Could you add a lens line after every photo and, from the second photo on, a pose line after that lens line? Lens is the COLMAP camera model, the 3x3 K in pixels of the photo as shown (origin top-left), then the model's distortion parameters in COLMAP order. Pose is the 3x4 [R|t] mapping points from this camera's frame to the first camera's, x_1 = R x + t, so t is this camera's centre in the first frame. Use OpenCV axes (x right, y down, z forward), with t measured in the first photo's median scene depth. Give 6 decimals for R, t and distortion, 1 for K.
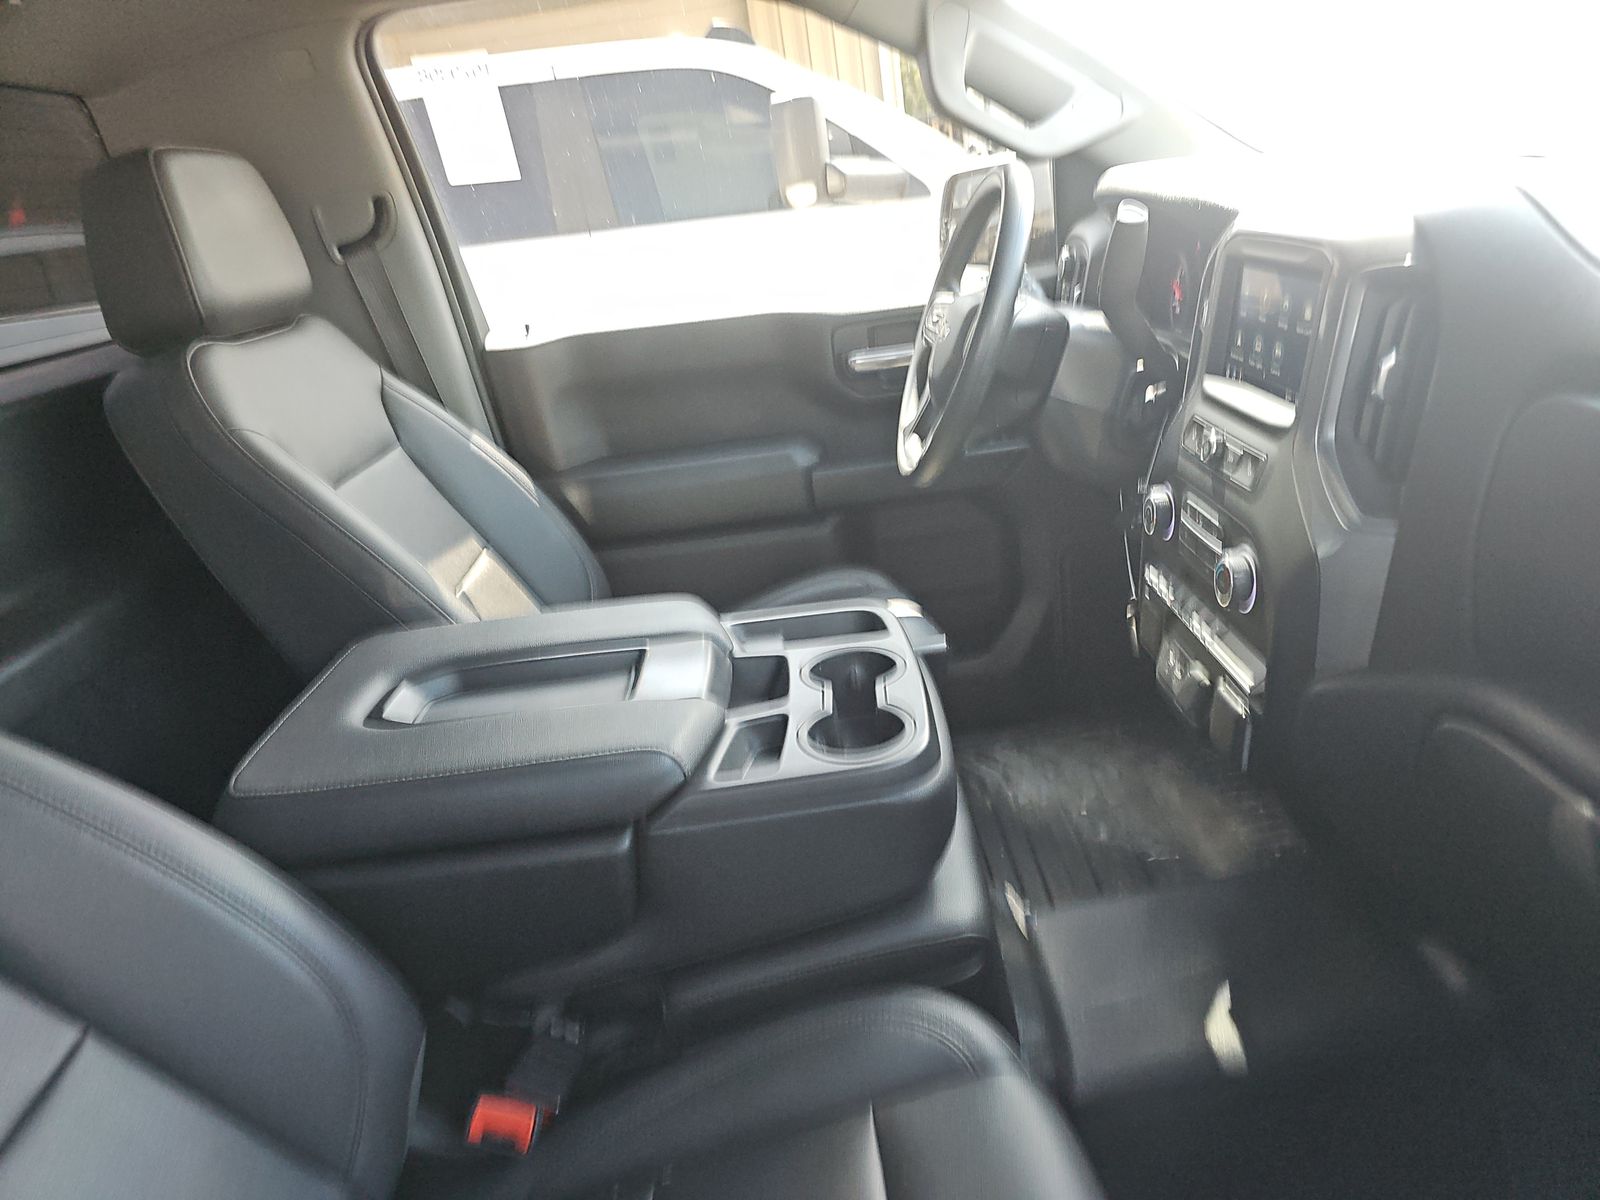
lens RADIAL K [[1069.7, 0, 802.2], [0, 1069.7, 624.8], [0, 0, 1]] dist [0.048268, -0.000587]
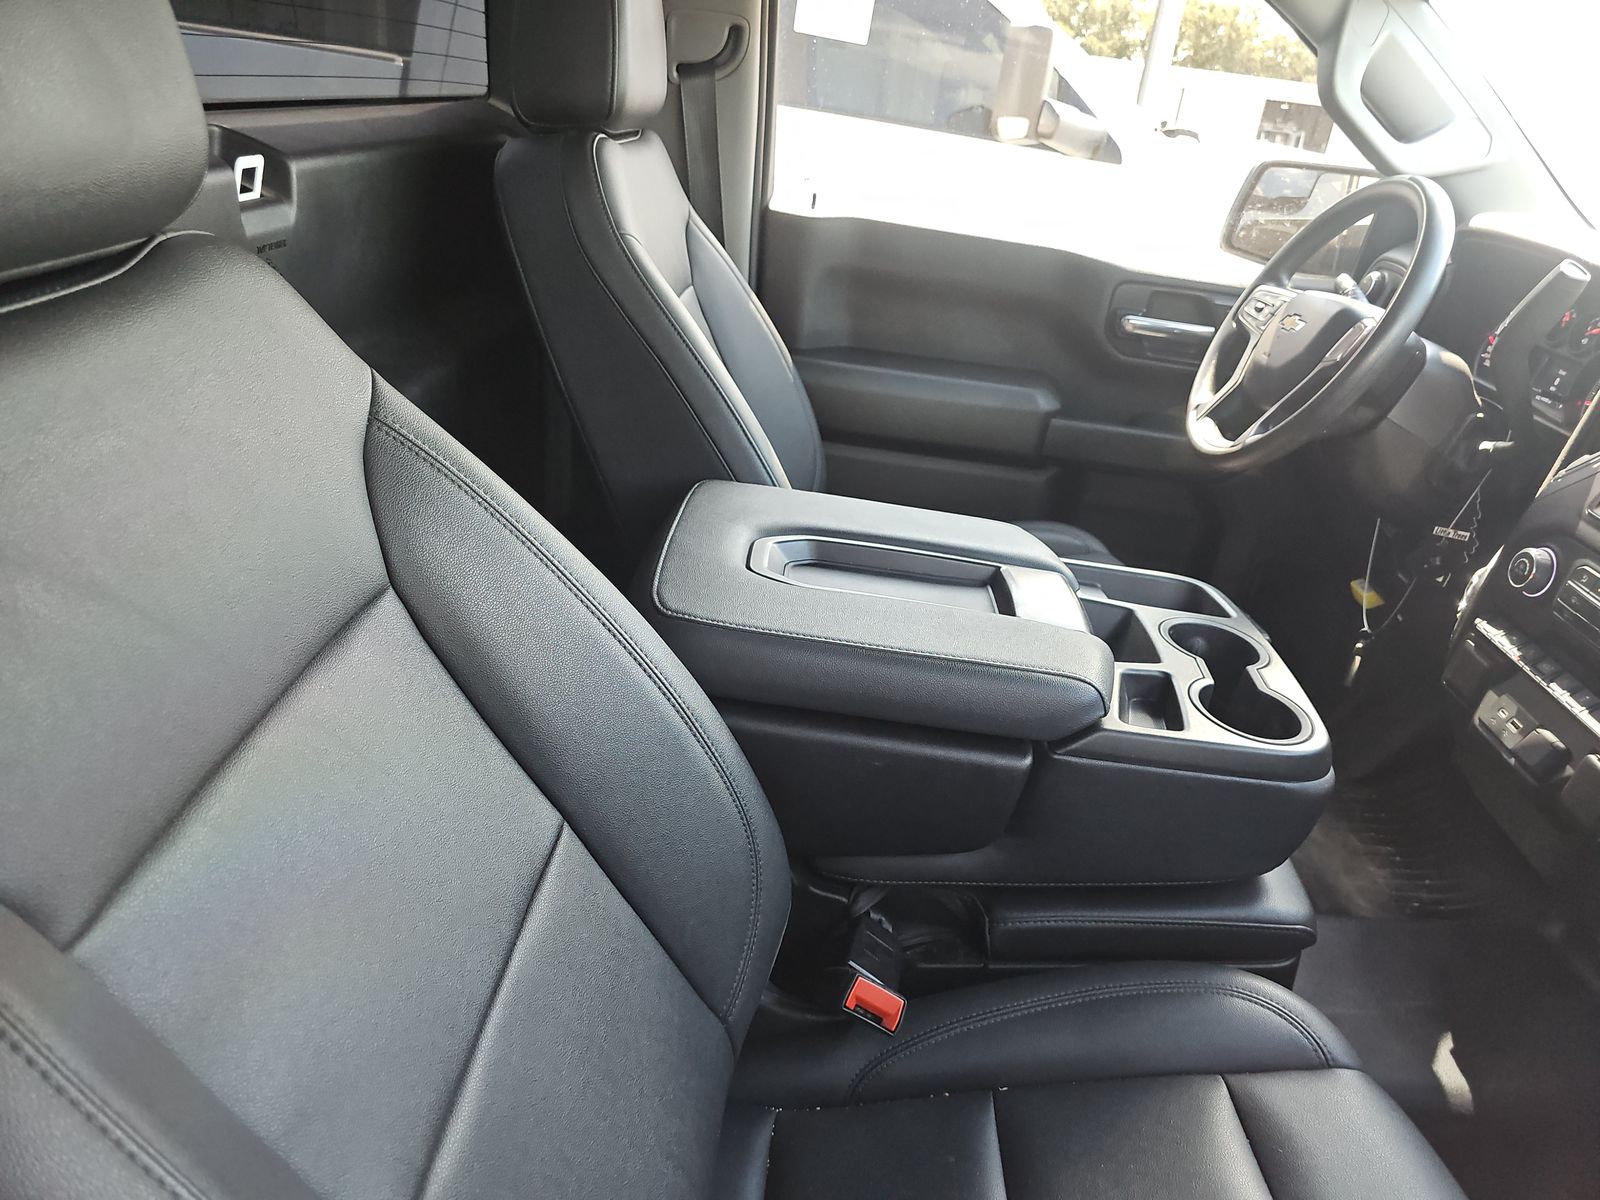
lens RADIAL K [[1076.9, 0, 800.3], [0, 1076.9, 596.6], [0, 0, 1]] dist [0.040790, -0.041288]
pose [[0.964713, 0.255929, 0.061879, -0.313573], [-0.258702, 0.965050, 0.041842, 0.044820], [-0.049007, -0.056373, 0.997206, 0.012906]]
